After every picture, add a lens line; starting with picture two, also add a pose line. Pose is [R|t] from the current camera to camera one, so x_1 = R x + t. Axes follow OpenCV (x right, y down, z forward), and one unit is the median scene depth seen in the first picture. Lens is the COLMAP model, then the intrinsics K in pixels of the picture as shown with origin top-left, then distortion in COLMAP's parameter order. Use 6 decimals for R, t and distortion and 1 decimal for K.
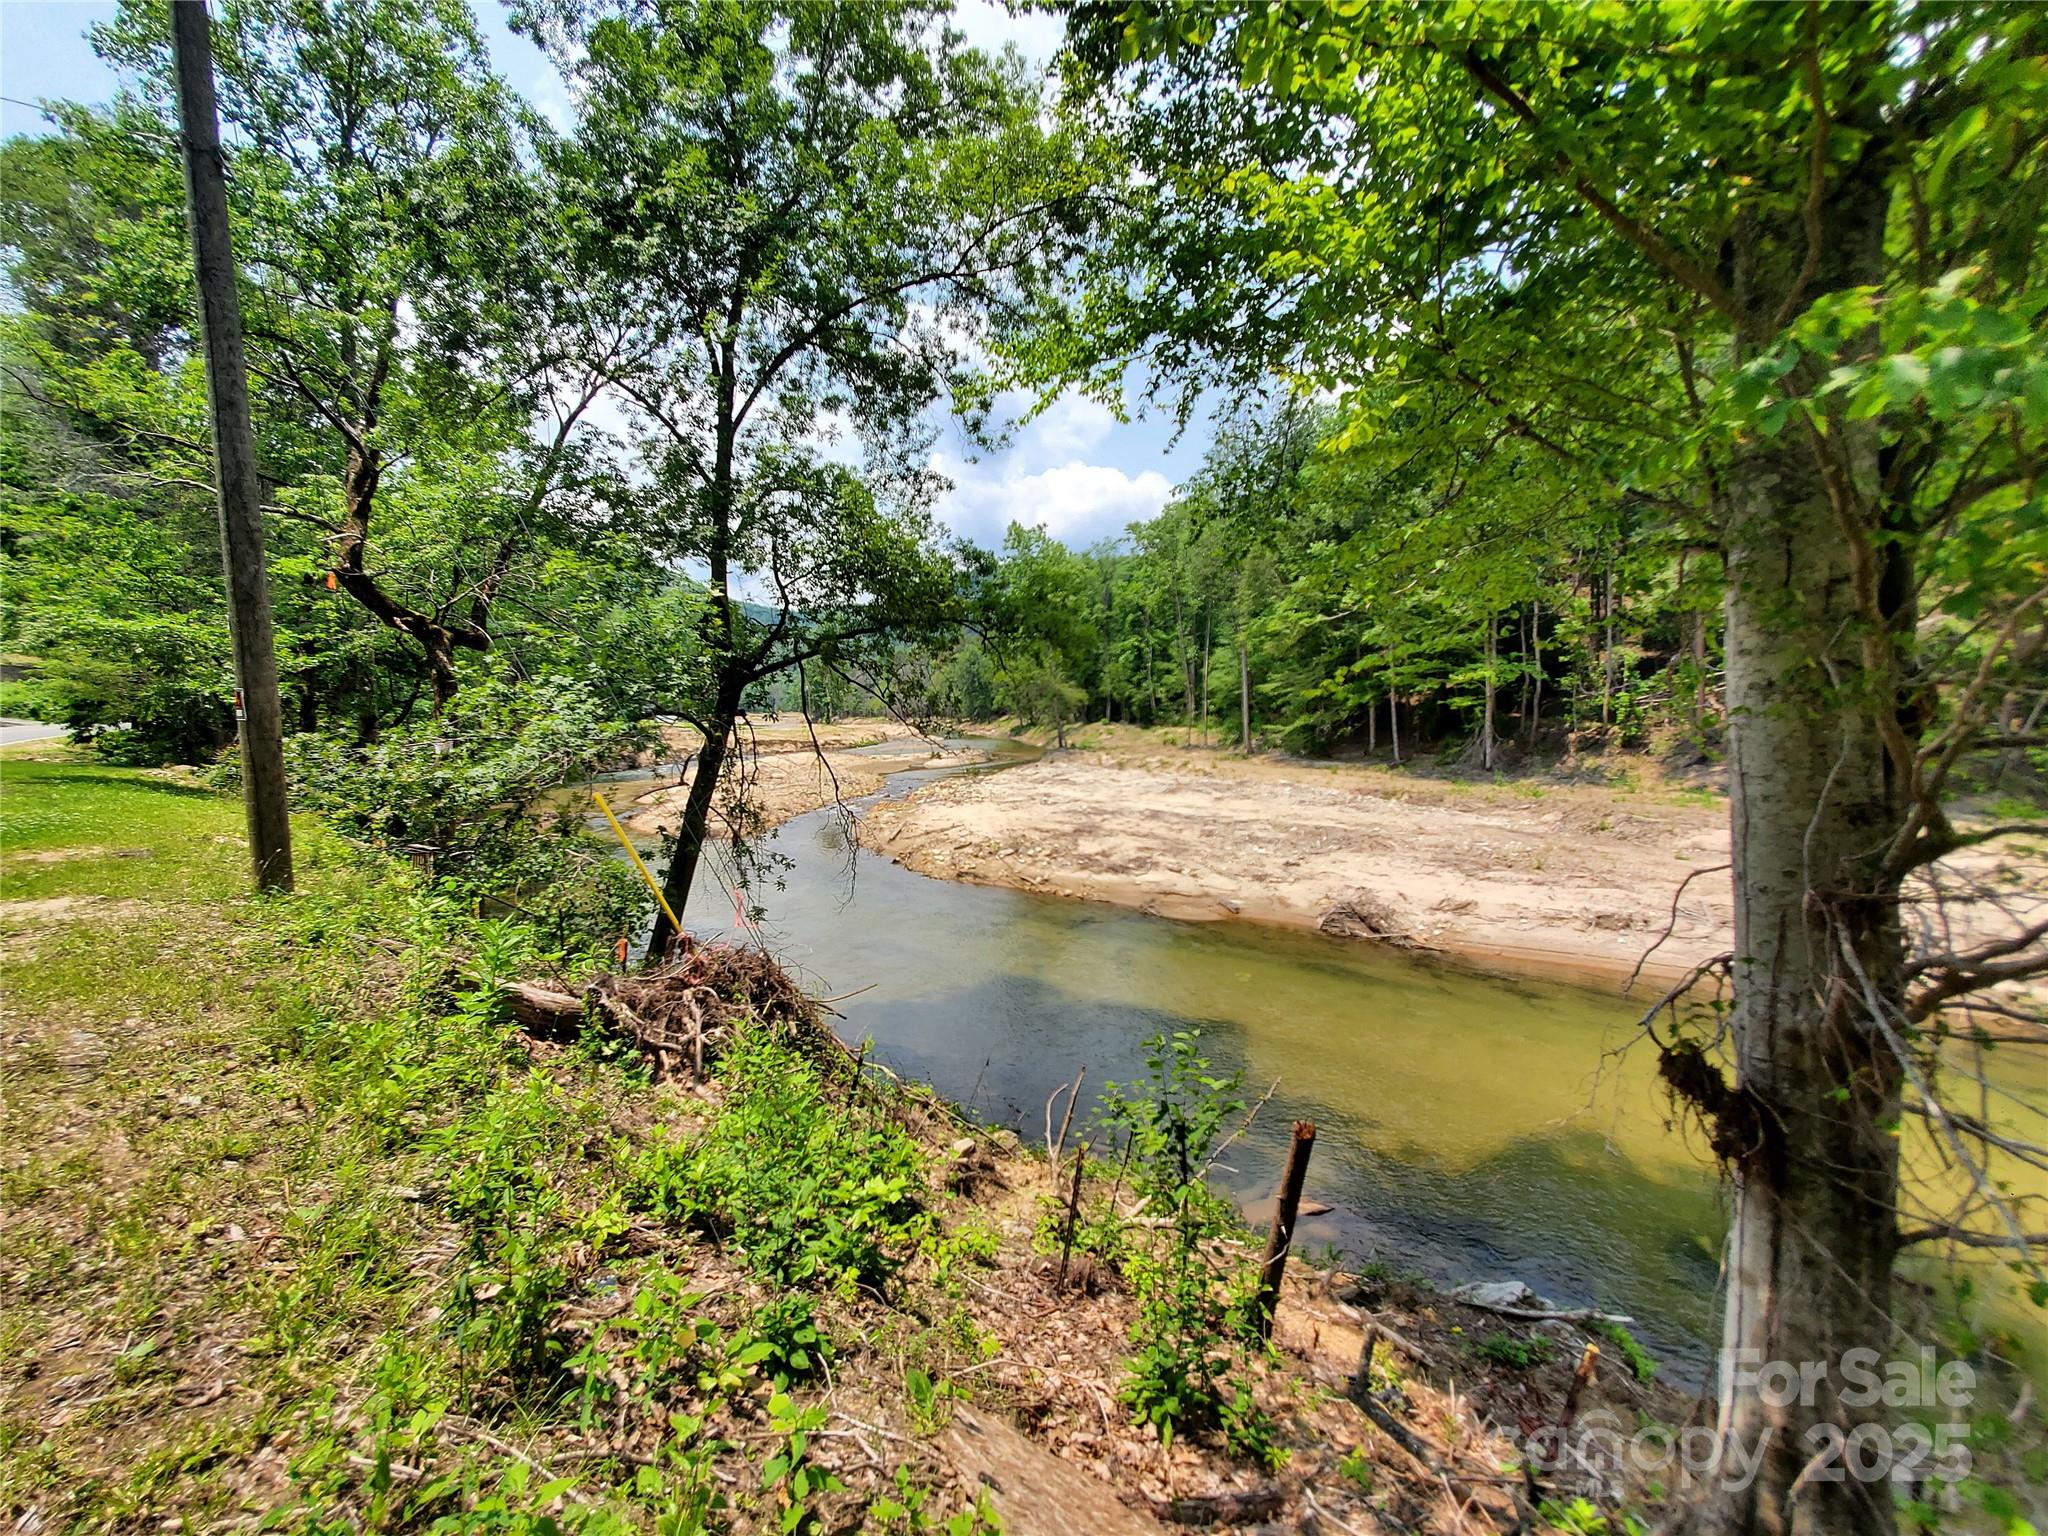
lens RADIAL K [[826.0, 0, 1021.2], [0, 826.0, 761.2], [0, 0, 1]] dist [0.000296, 0.000512]
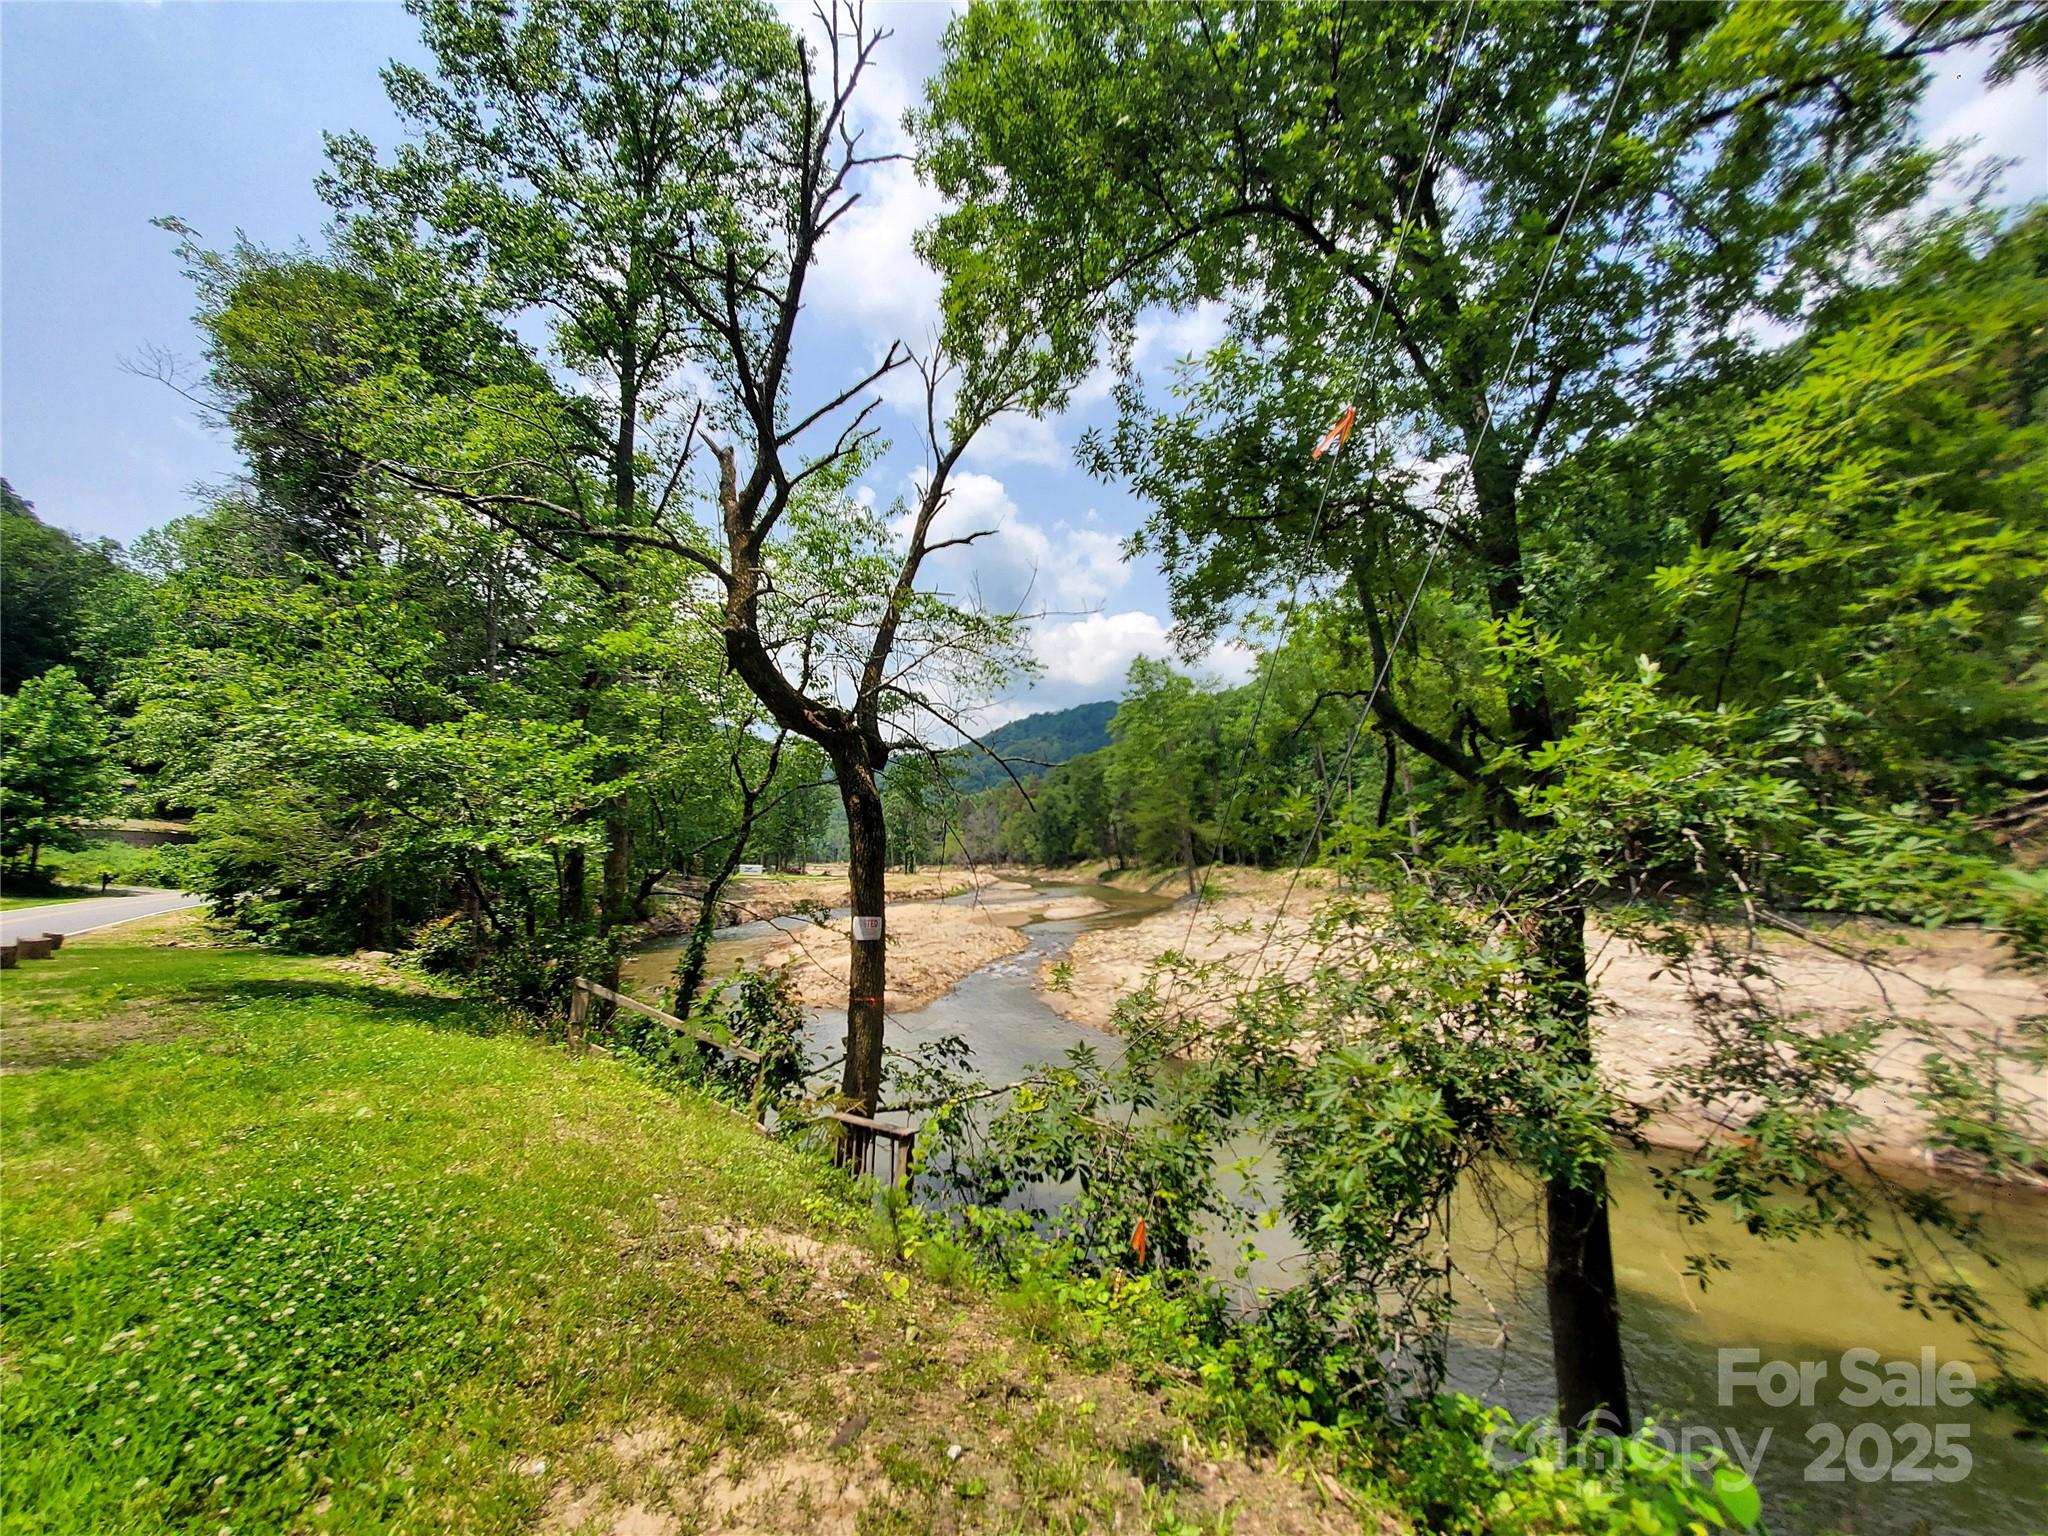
lens RADIAL K [[826.0, 0, 1021.2], [0, 826.0, 761.2], [0, 0, 1]] dist [0.000296, 0.000512]
pose [[0.997809, -0.029566, -0.059192, -0.241274], [0.018816, 0.984469, -0.174548, -0.012952], [0.063433, 0.173051, 0.982868, 0.180074]]
